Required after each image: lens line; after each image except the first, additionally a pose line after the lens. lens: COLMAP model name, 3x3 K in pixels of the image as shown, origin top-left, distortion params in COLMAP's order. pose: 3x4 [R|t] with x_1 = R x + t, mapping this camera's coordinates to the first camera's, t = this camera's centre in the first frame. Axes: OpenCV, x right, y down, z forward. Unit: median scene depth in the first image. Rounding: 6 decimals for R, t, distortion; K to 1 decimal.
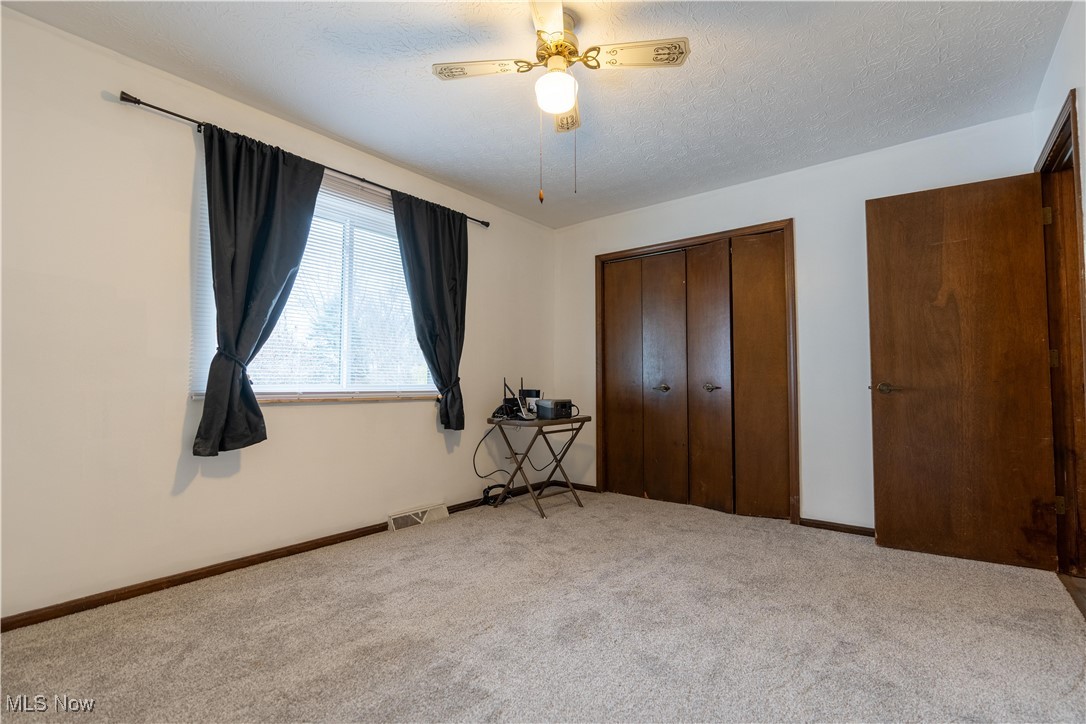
lens RADIAL K [[487.7, 0, 543.0], [0, 487.7, 362.0], [0, 0, 1]] dist [-0.001355, 0.000019]
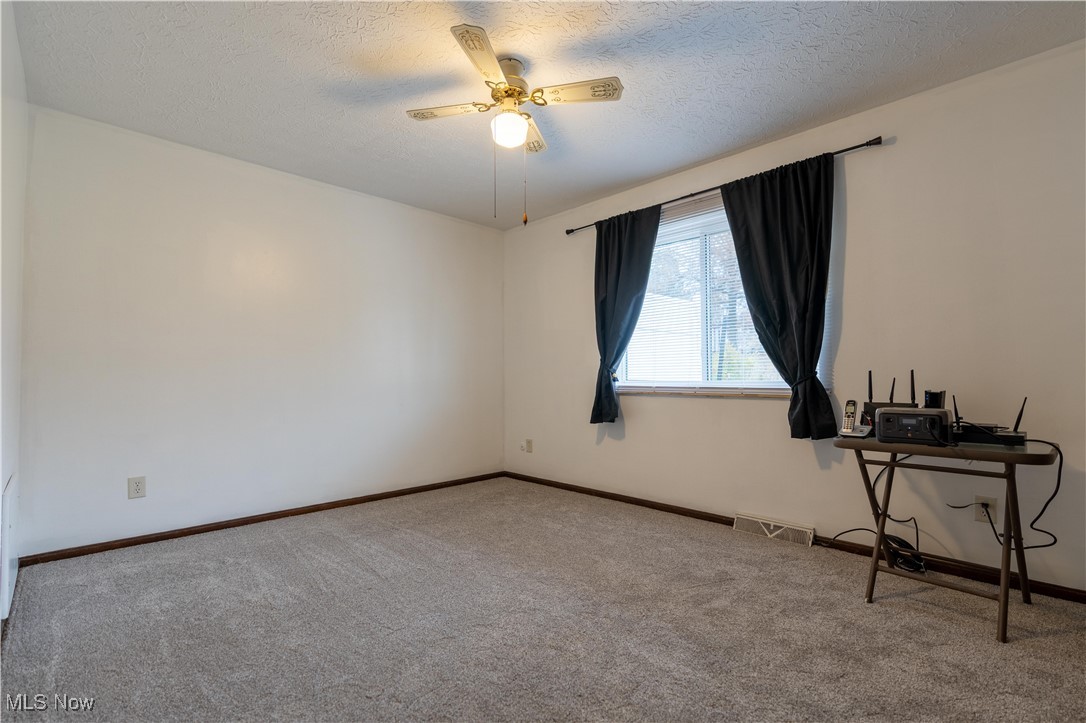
lens RADIAL K [[487.7, 0, 543.0], [0, 487.7, 361.5], [0, 0, 1]] dist [-0.001355, 0.000019]
pose [[-0.110831, -0.032174, -0.993318, 0.756131], [0.050164, 0.998021, -0.037923, 0.026958], [0.992572, -0.054032, -0.108997, 0.772618]]
